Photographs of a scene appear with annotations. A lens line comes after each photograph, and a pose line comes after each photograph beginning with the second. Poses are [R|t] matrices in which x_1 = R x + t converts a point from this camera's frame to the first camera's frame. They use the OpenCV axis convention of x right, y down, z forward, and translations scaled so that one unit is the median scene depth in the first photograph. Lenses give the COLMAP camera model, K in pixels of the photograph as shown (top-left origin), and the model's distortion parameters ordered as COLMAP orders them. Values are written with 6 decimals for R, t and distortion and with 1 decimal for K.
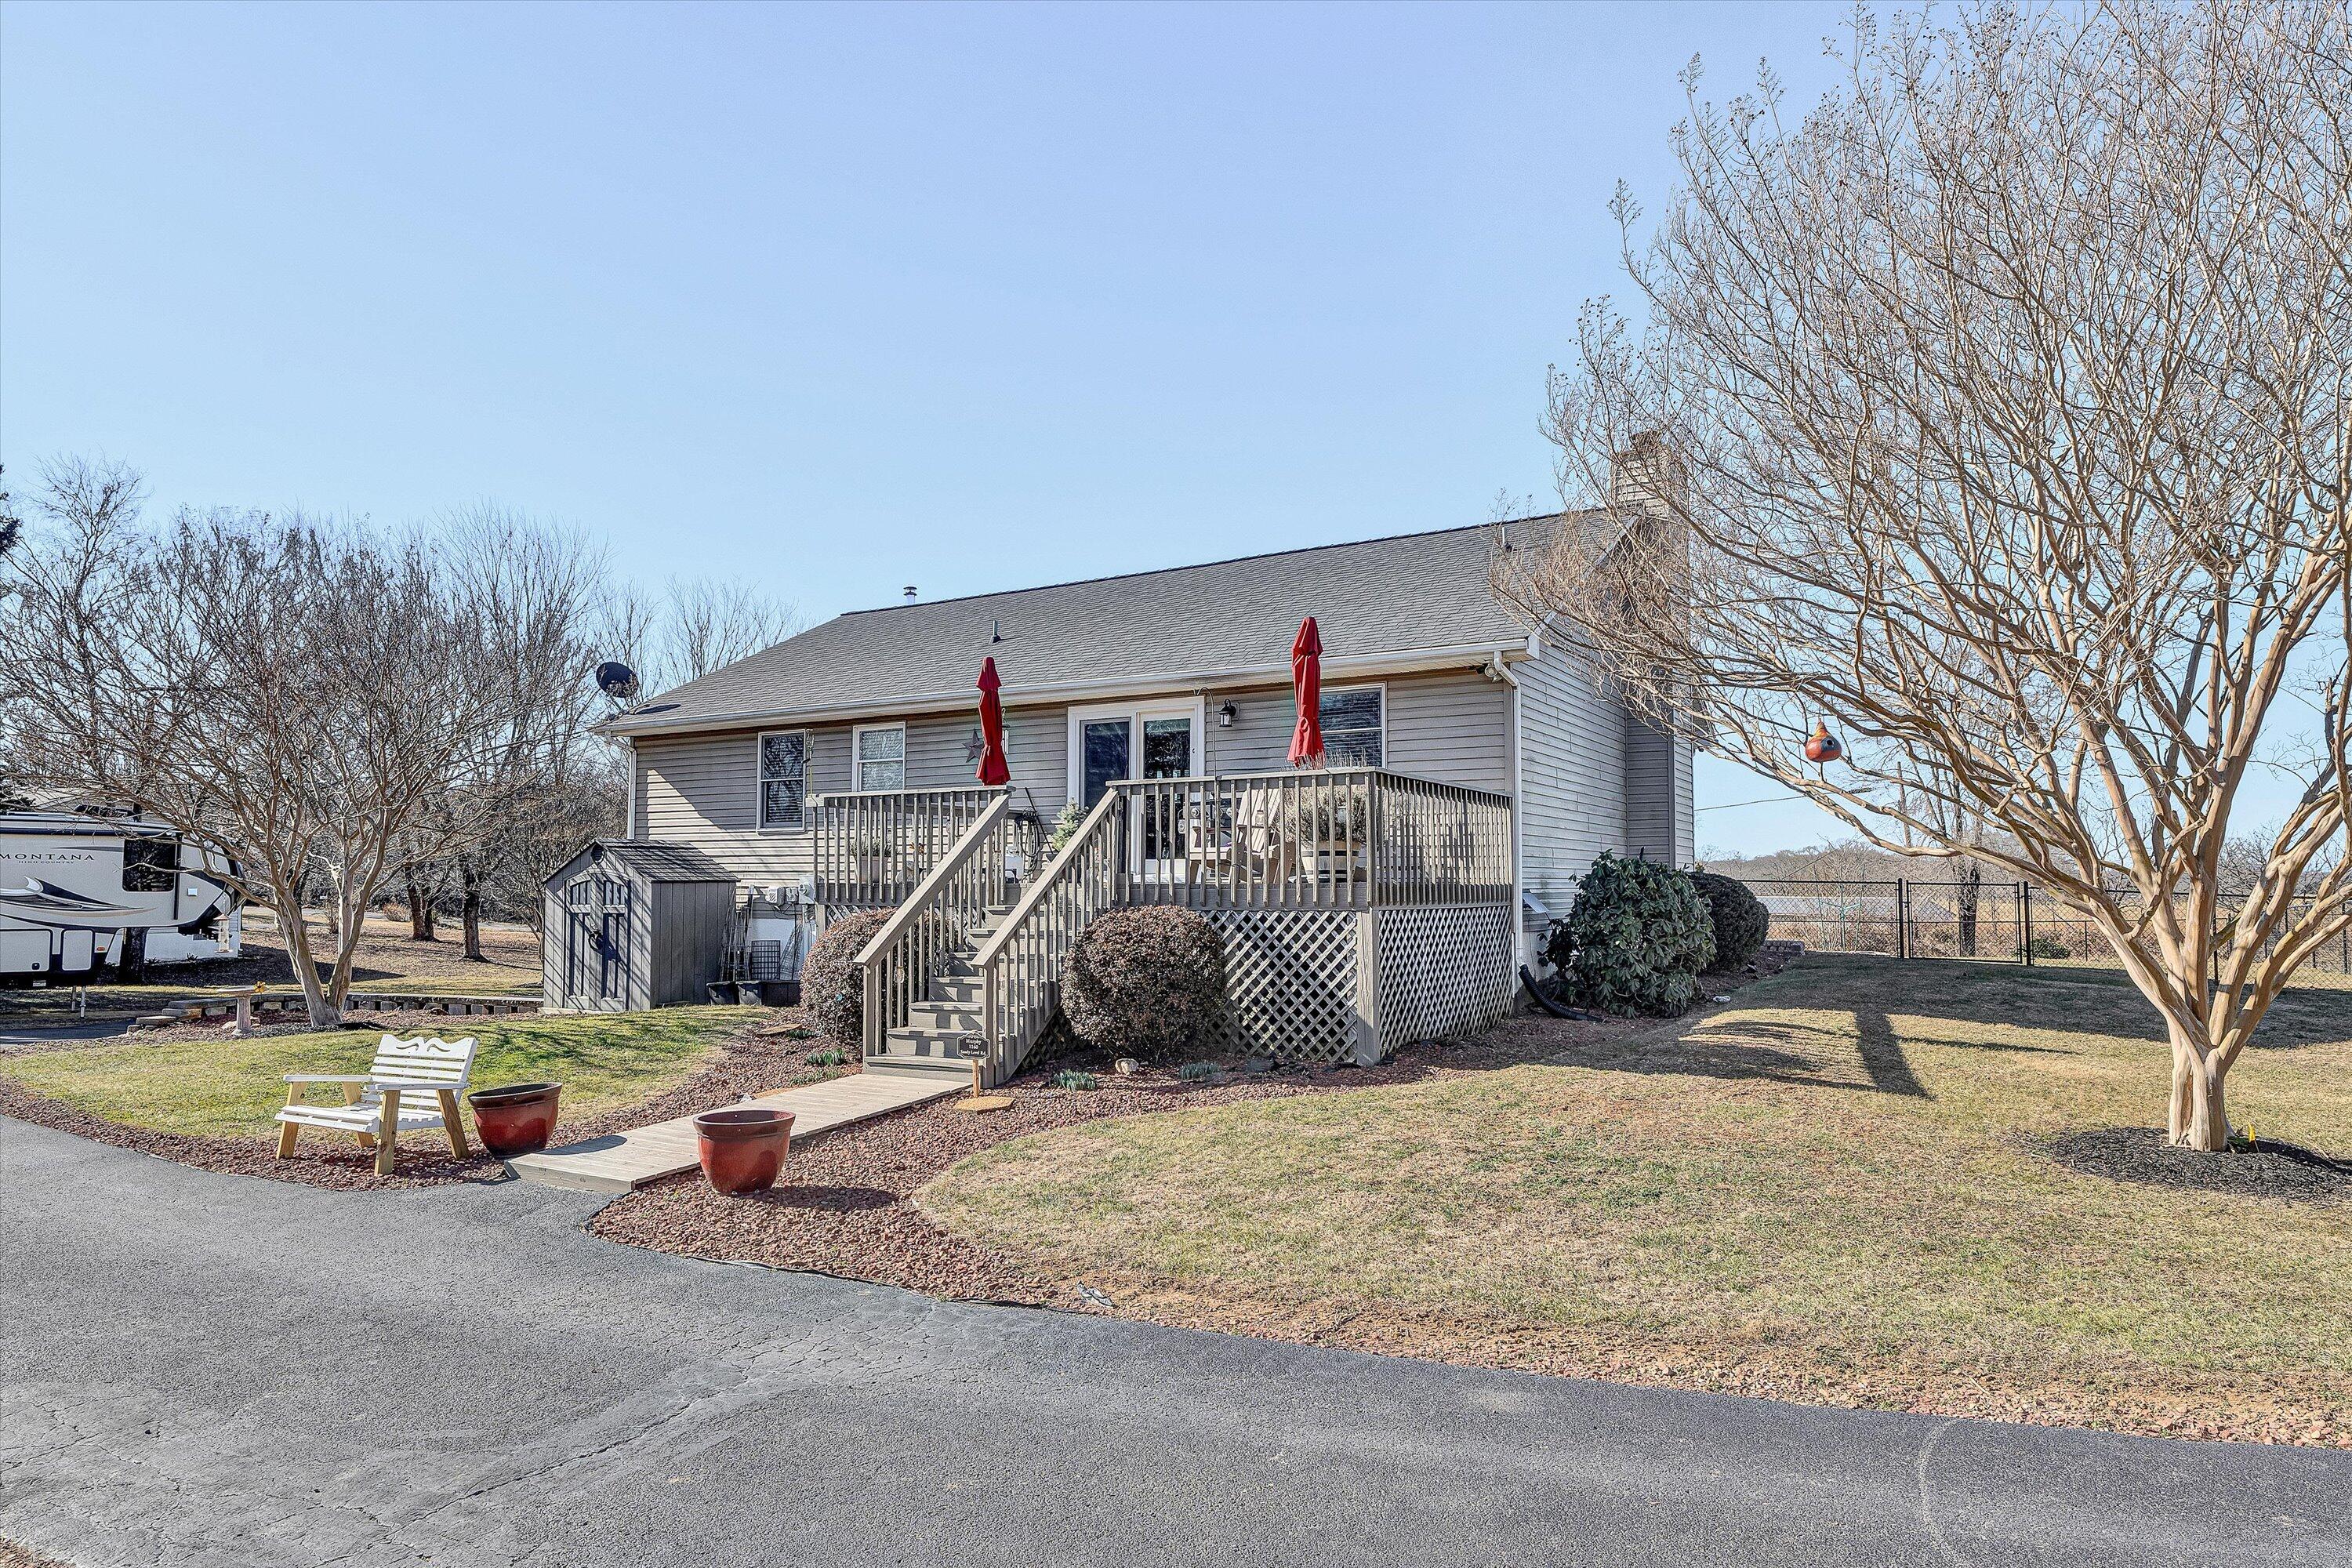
lens RADIAL K [[1618.6, 0, 1176.0], [0, 1618.6, 784.0], [0, 0, 1]] dist [0.001331, -0.000972]
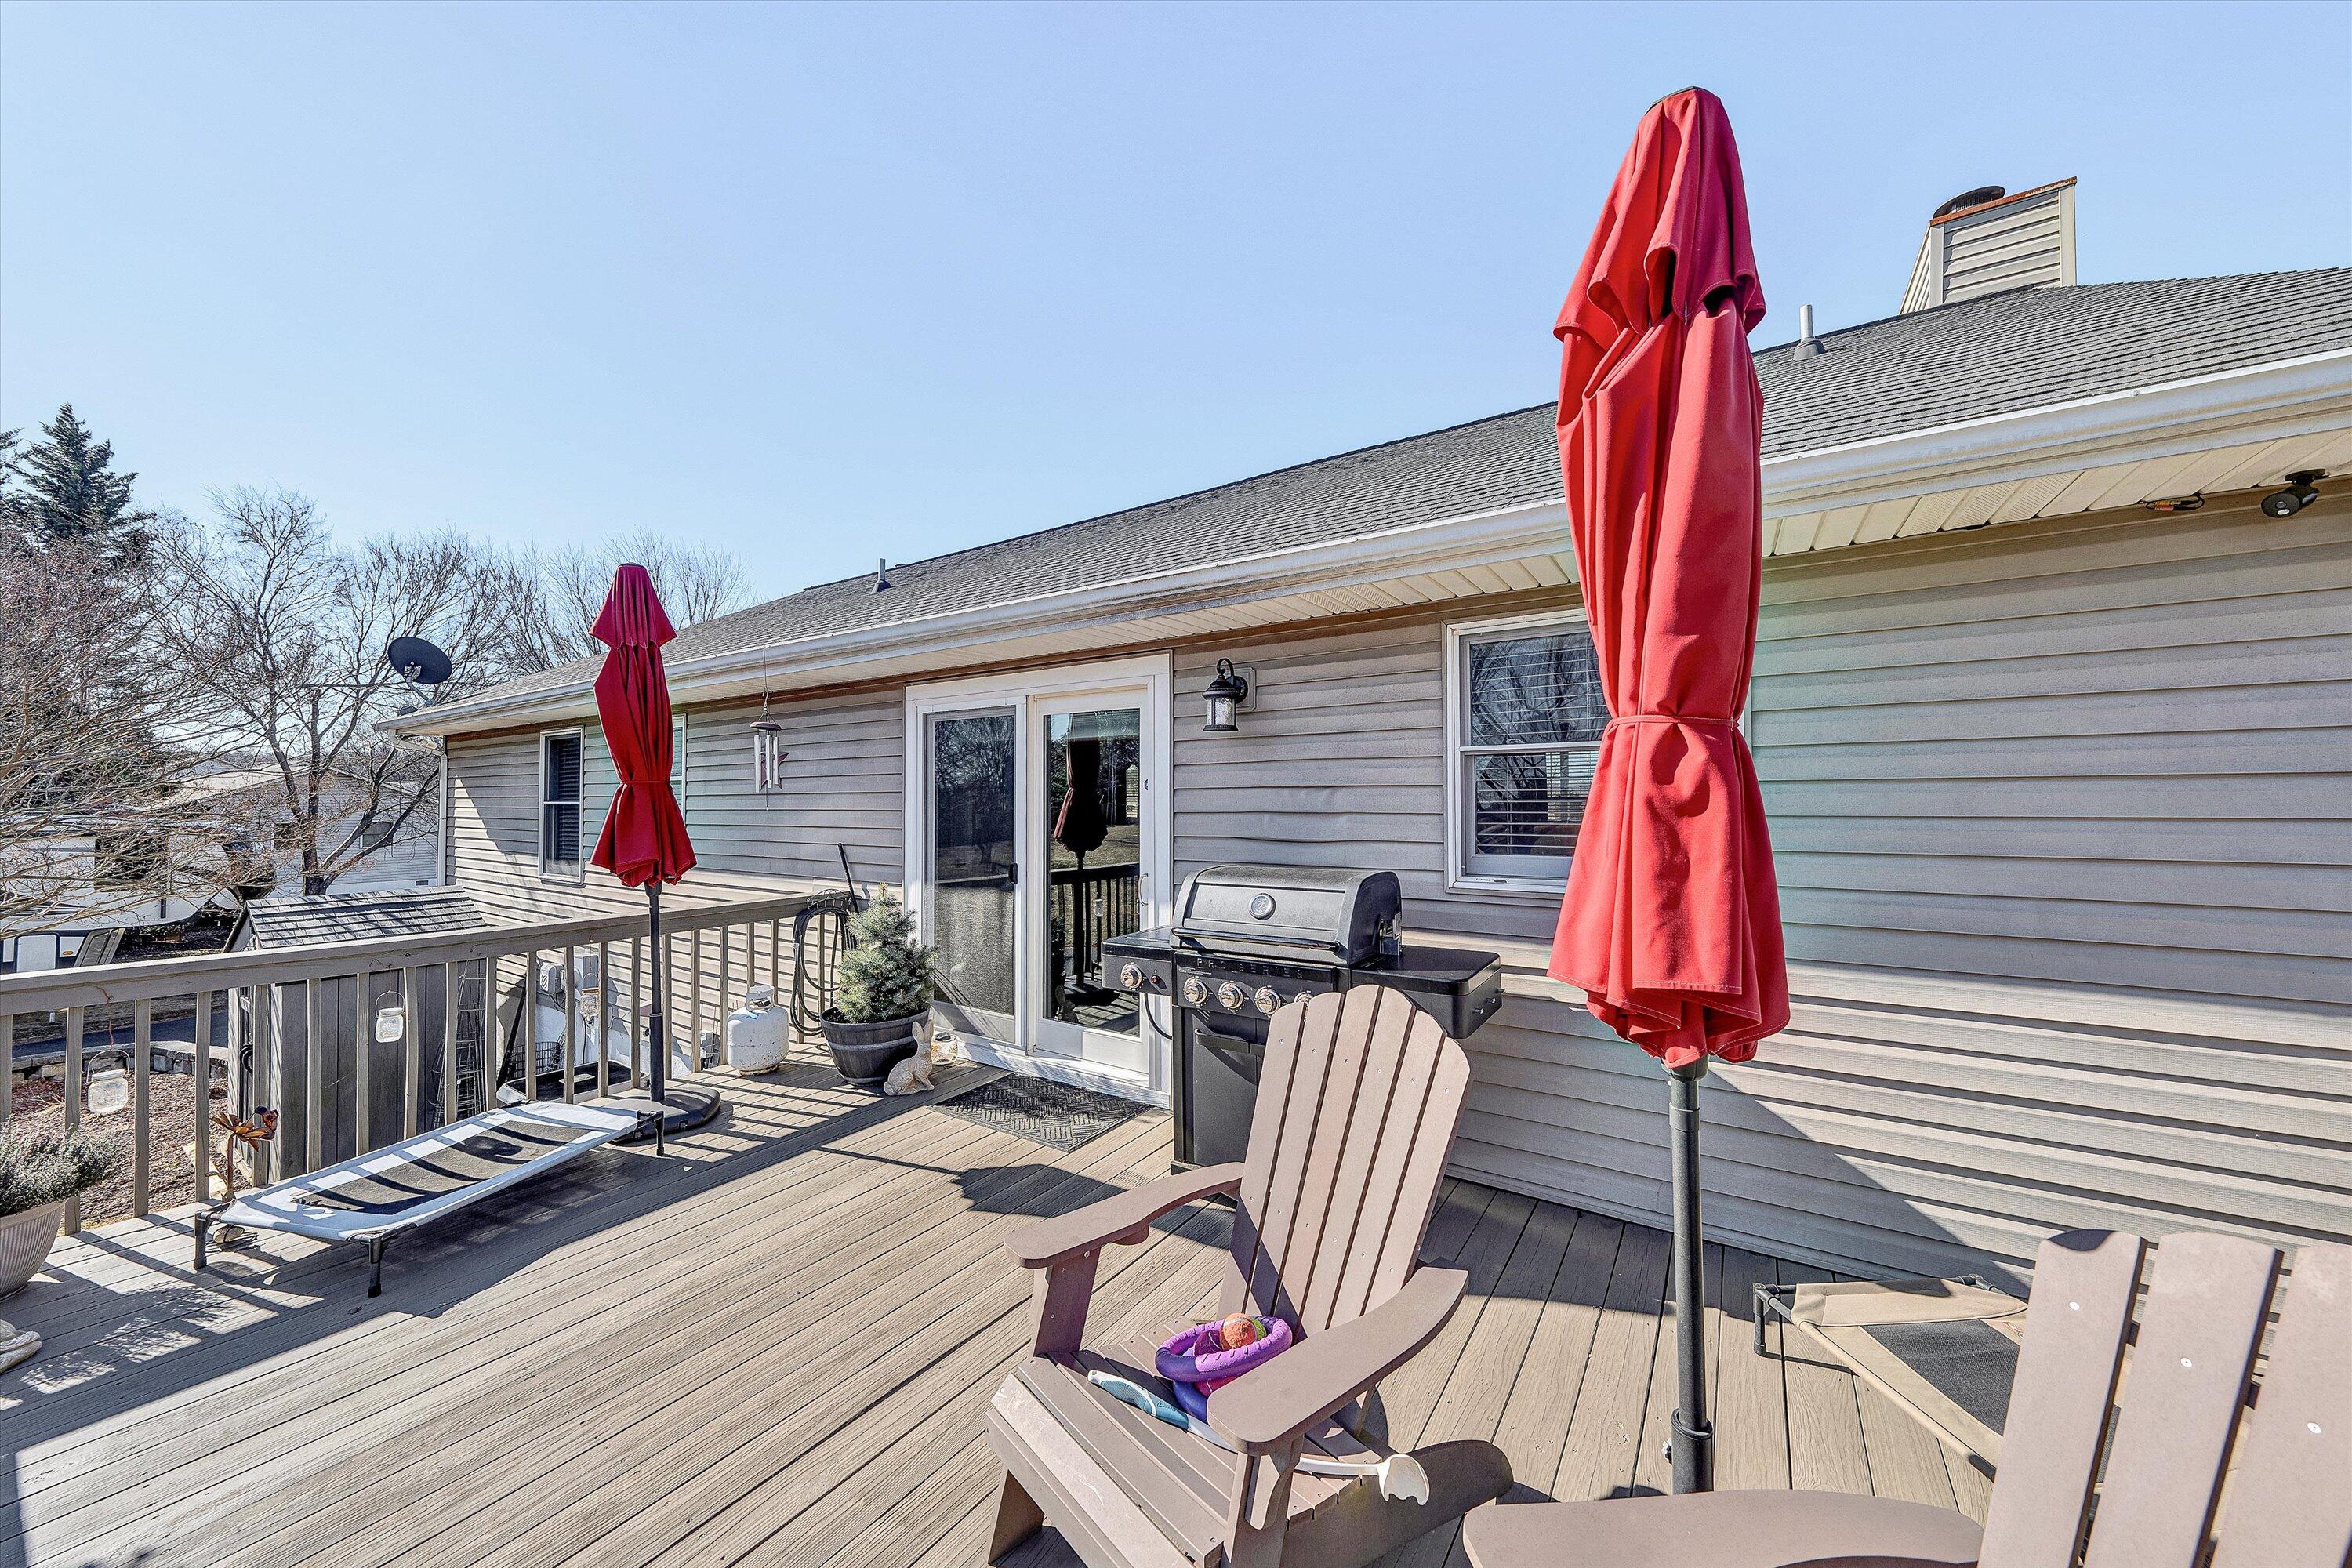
lens RADIAL K [[831.0, 0, 1176.0], [0, 831.0, 784.0], [0, 0, 1]] dist [-0.008804, 0.000082]
pose [[0.999300, -0.007841, -0.036576, 0.026759], [0.010187, 0.997873, 0.064386, -0.034934], [0.035993, -0.064714, 0.997255, 0.786107]]
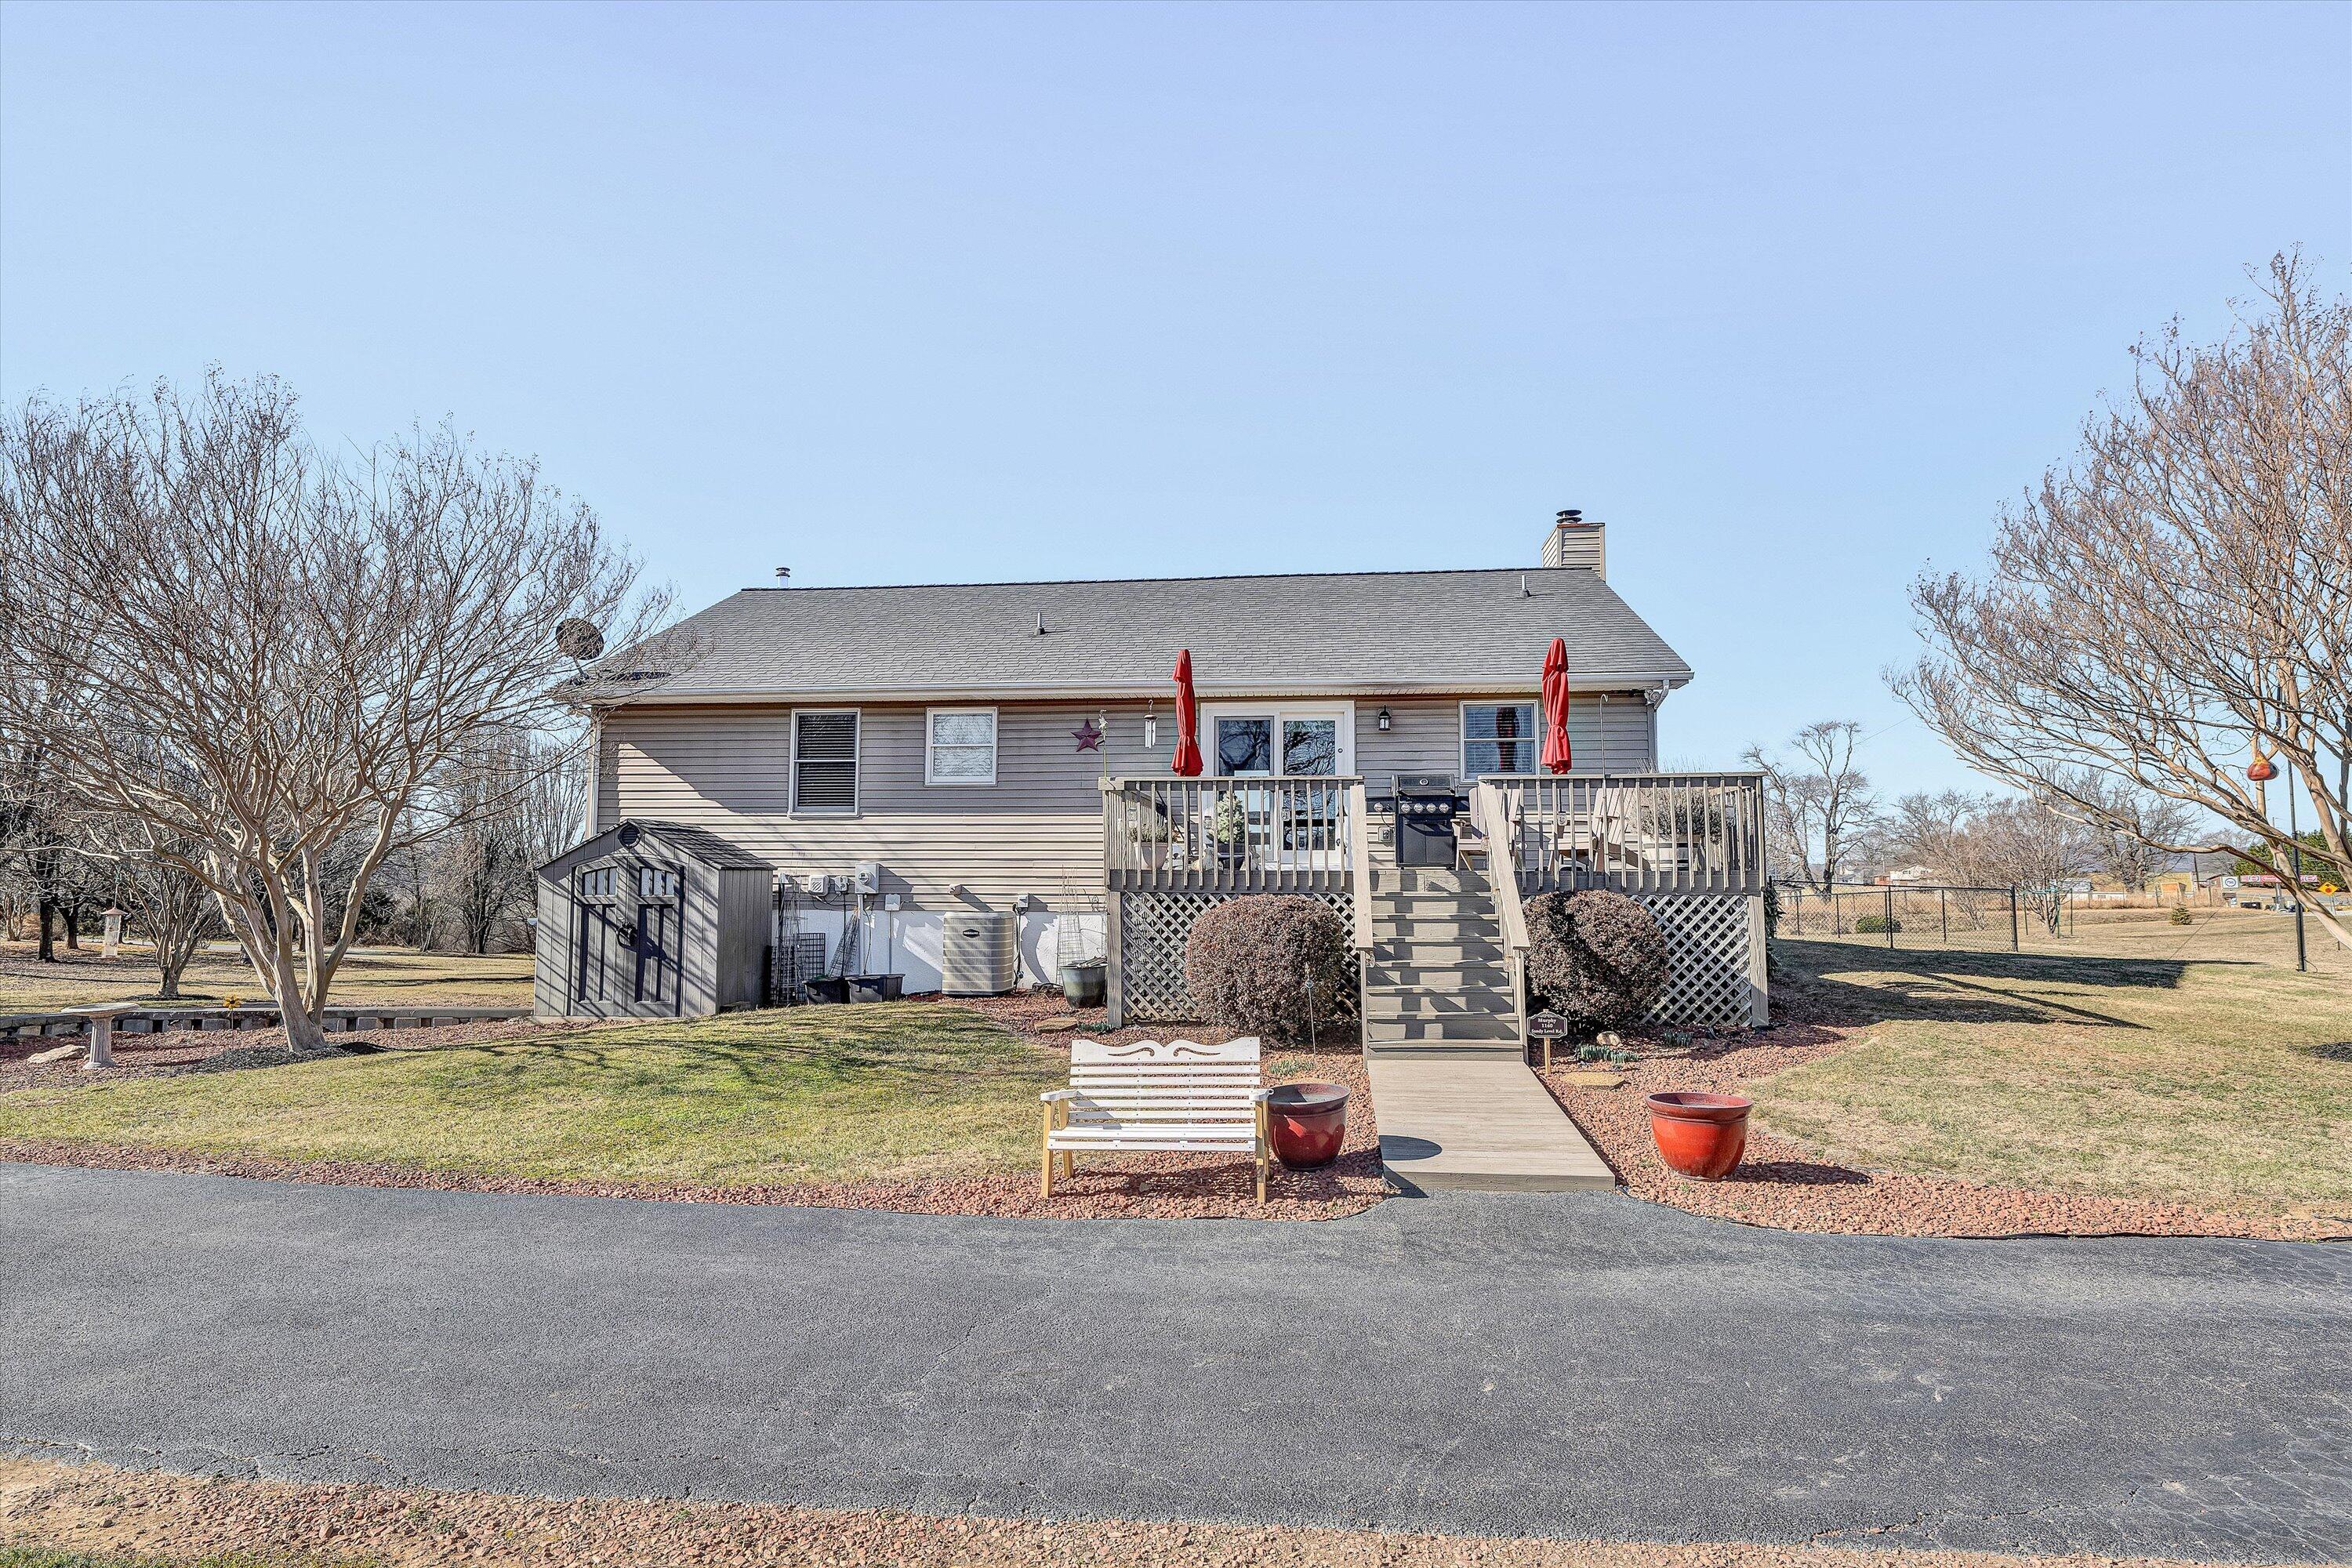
lens RADIAL K [[1413.1, 0, 1176.0], [0, 1413.1, 784.0], [0, 0, 1]] dist [0.015694, 0.000912]
pose [[0.883435, 0.036078, 0.467162, -0.530921], [-0.032086, 0.999349, -0.016501, 0.020965], [-0.467453, -0.000412, 0.884018, 0.215359]]
